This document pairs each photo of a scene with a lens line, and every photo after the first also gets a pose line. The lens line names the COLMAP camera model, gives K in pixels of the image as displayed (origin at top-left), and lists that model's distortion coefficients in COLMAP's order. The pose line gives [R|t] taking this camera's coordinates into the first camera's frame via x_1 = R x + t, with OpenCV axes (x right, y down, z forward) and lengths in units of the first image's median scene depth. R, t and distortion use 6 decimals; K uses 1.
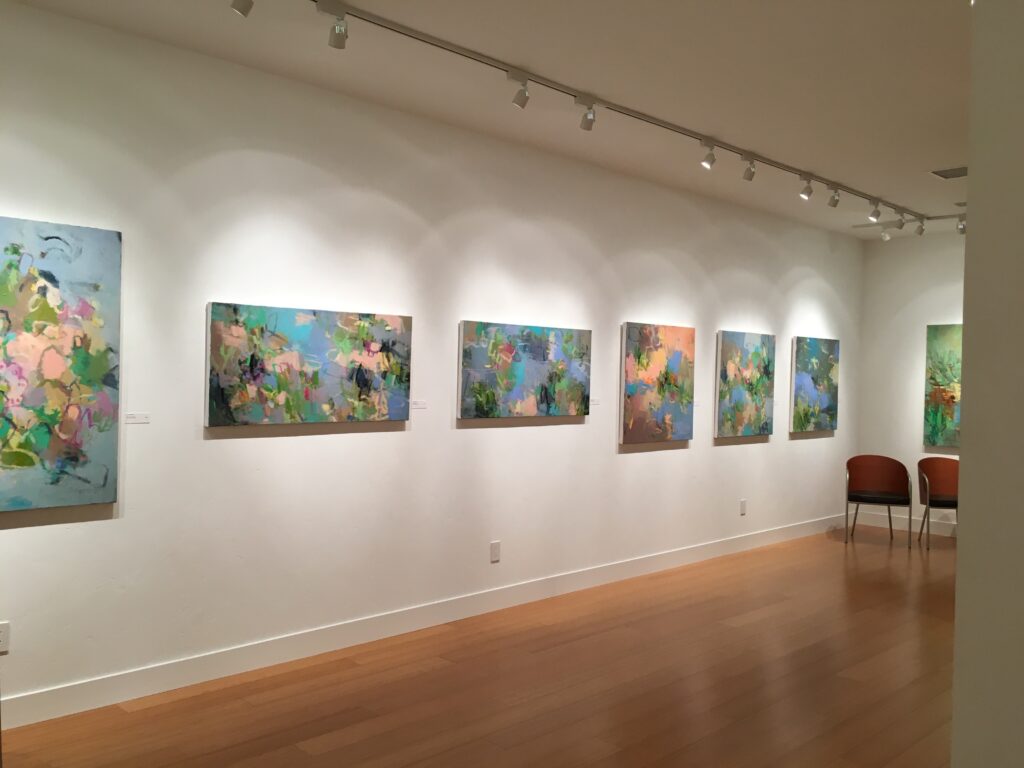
lens RADIAL K [[878.5, 0, 512.0], [0, 878.5, 384.0], [0, 0, 1]] dist [0.042145, -0.005115]
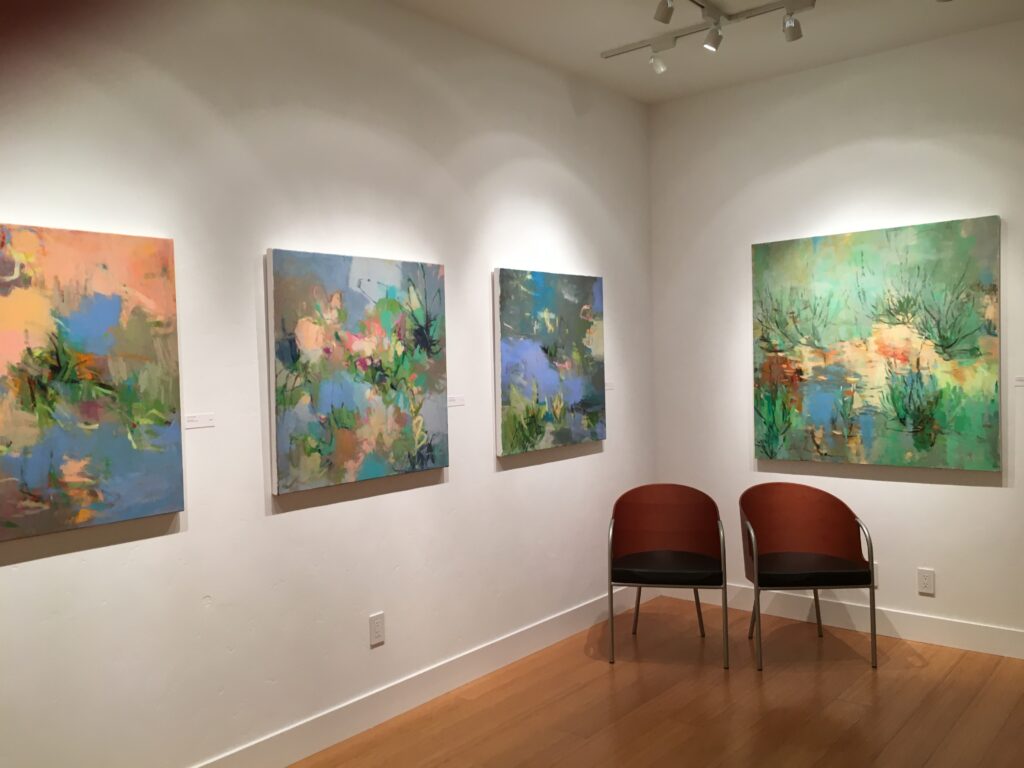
lens RADIAL K [[878.5, 0, 512.0], [0, 878.5, 384.0], [0, 0, 1]] dist [0.042145, -0.005115]
pose [[0.993370, -0.050870, 0.103090, 0.283785], [0.048722, 0.998542, 0.023251, 0.001325], [-0.104122, -0.018074, 0.994400, 0.511133]]
